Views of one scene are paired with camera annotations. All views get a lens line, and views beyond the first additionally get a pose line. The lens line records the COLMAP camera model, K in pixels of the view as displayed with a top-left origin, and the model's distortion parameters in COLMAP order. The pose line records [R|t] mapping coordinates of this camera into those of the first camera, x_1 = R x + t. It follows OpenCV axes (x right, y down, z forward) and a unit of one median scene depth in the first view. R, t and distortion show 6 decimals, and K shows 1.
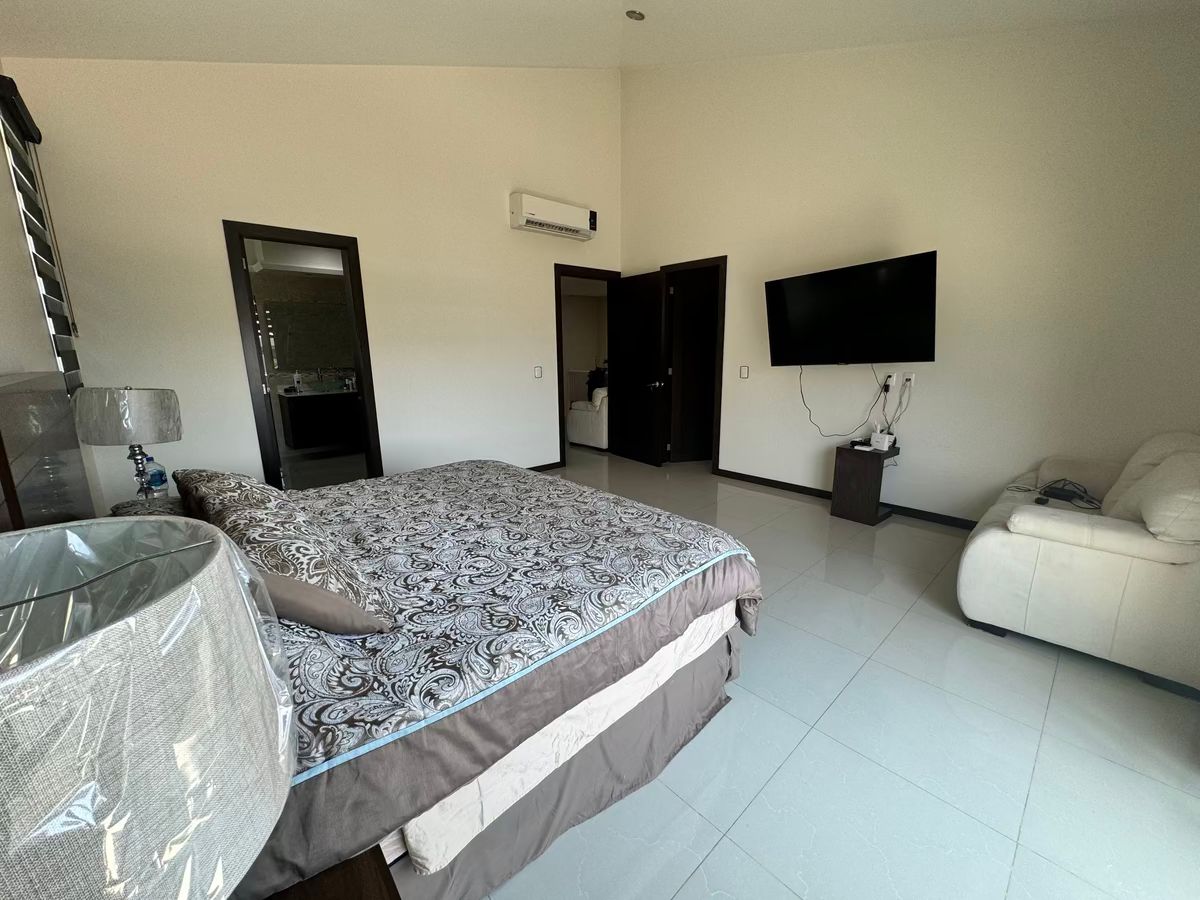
lens RADIAL K [[477.5, 0, 600.0], [0, 477.5, 450.0], [0, 0, 1]] dist [-0.002490, -0.000084]
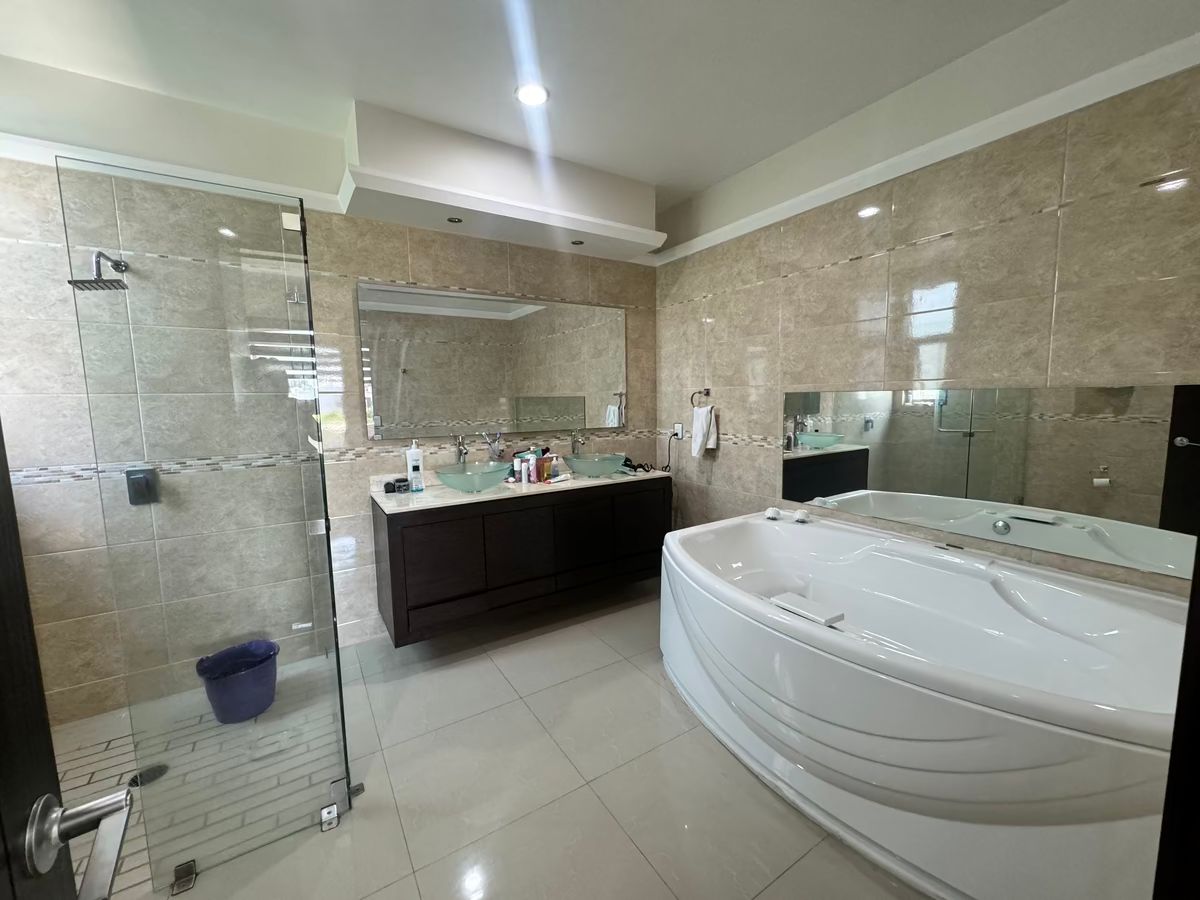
lens RADIAL K [[477.5, 0, 600.0], [0, 477.5, 450.0], [0, 0, 1]] dist [-0.002490, -0.000084]
pose [[0.989864, 0.009134, -0.141724, -0.406140], [-0.023050, 0.995031, -0.096860, -0.120199], [0.140135, 0.099145, 0.985156, 0.595485]]
